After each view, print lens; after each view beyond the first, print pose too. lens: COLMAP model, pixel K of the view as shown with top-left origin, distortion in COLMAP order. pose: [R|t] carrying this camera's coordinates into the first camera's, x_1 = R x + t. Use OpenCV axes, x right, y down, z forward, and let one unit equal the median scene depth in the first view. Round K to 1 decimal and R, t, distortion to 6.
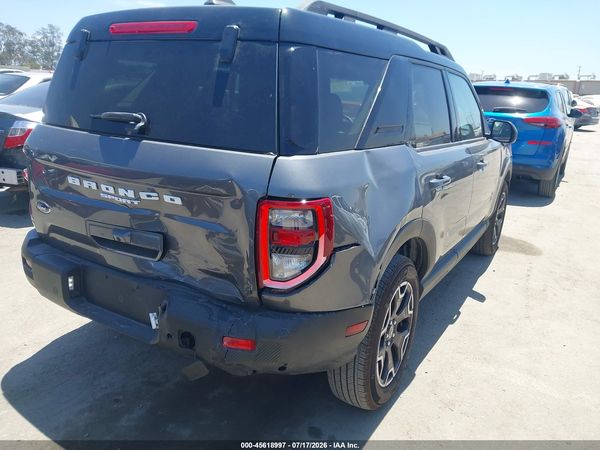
lens RADIAL K [[470.1, 0, 305.3], [0, 470.1, 231.7], [0, 0, 1]] dist [0.055451, -0.085531]
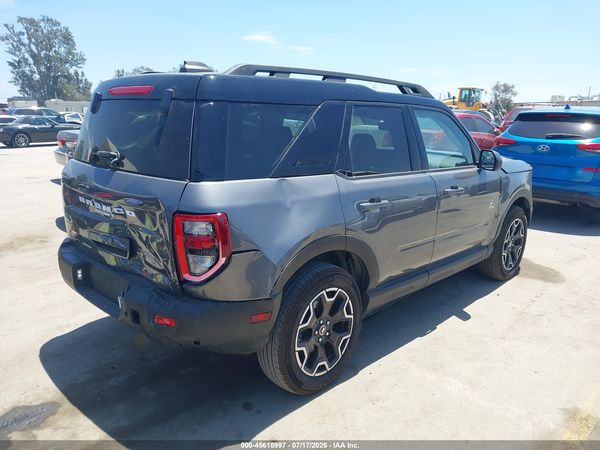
lens RADIAL K [[470.1, 0, 305.3], [0, 470.1, 231.7], [0, 0, 1]] dist [0.055451, -0.085531]
pose [[0.973334, 0.025192, -0.228005, 0.500715], [-0.037943, 0.997941, -0.051718, 0.035522], [0.226232, 0.058990, 0.972285, -0.212241]]
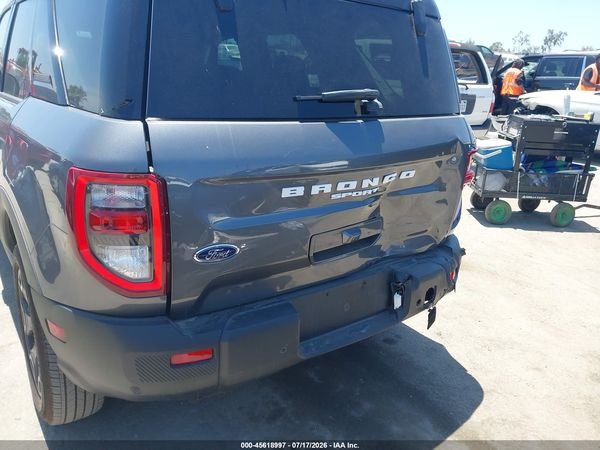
lens RADIAL K [[470.1, 0, 305.3], [0, 470.1, 231.7], [0, 0, 1]] dist [0.055451, -0.085531]
pose [[0.402320, -0.327802, 0.854801, -1.194338], [0.231762, 0.939753, 0.251299, -0.241702], [-0.885678, 0.097007, 0.454053, 0.705279]]
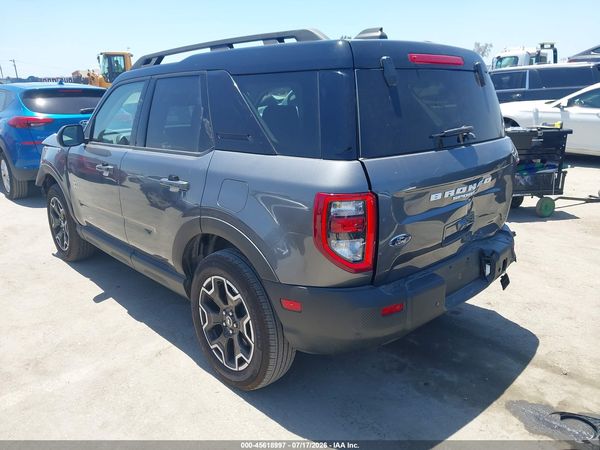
lens RADIAL K [[470.1, 0, 305.3], [0, 470.1, 231.7], [0, 0, 1]] dist [0.055451, -0.085531]
pose [[0.290240, -0.321672, 0.901270, -1.705823], [0.306892, 0.923354, 0.230724, -0.405672], [-0.906409, 0.209627, 0.366713, 0.949415]]
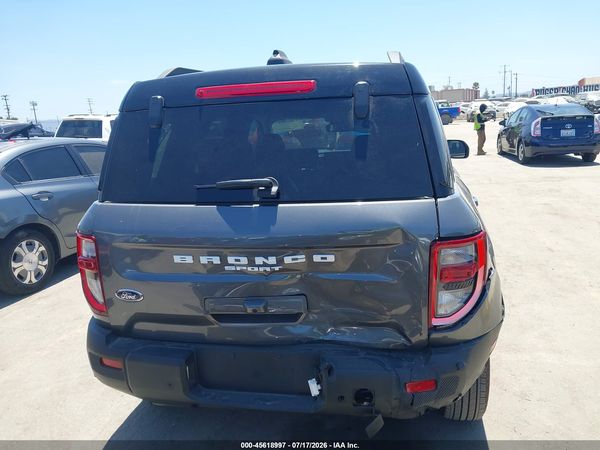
lens RADIAL K [[463.1, 0, 300.0], [0, 463.1, 225.0], [0, 0, 1]] dist [0.090498, -0.113773]
pose [[0.941828, -0.166269, 0.292086, -0.565910], [0.186209, 0.981627, -0.041642, -0.098845], [-0.279795, 0.093609, 0.955485, 0.076645]]
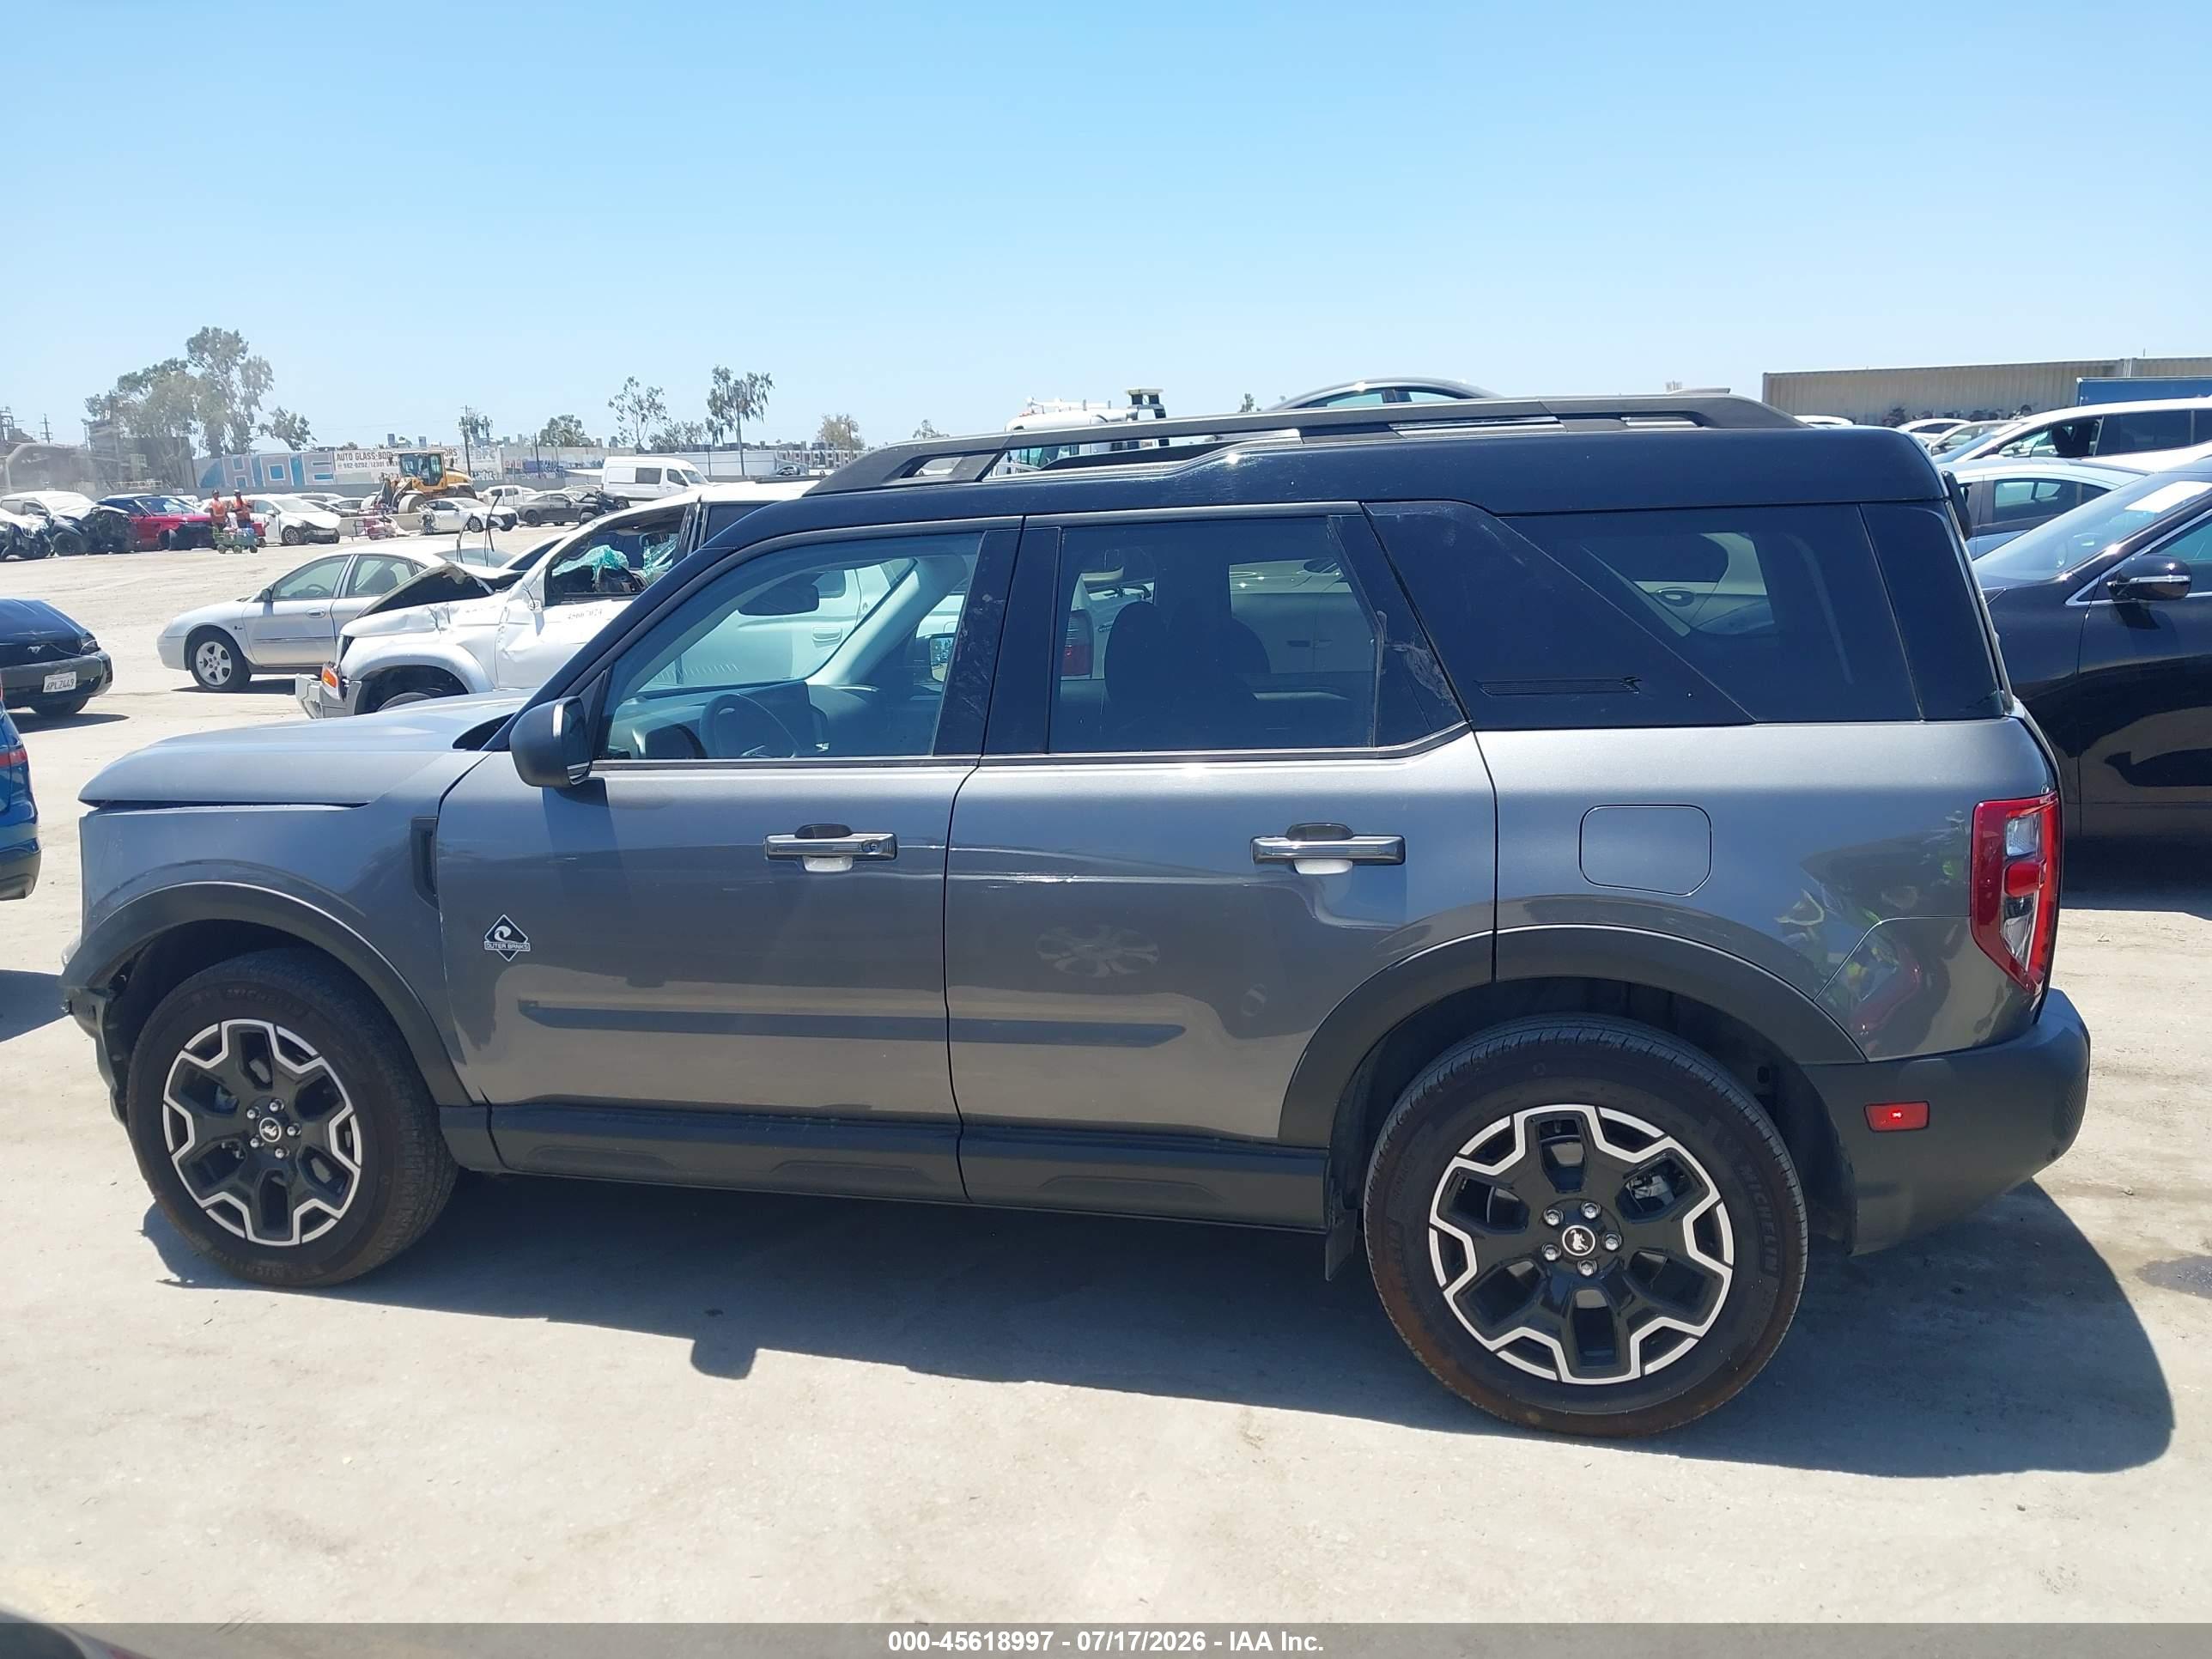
lens RADIAL K [[1733.2, 0, 1125.6], [0, 1733.2, 854.3], [0, 0, 1]] dist [0.055451, -0.085531]
pose [[-0.258258, -0.226522, 0.939144, -1.988951], [0.294830, 0.907265, 0.299909, -0.878414], [-0.919988, 0.354342, -0.167523, 2.253161]]
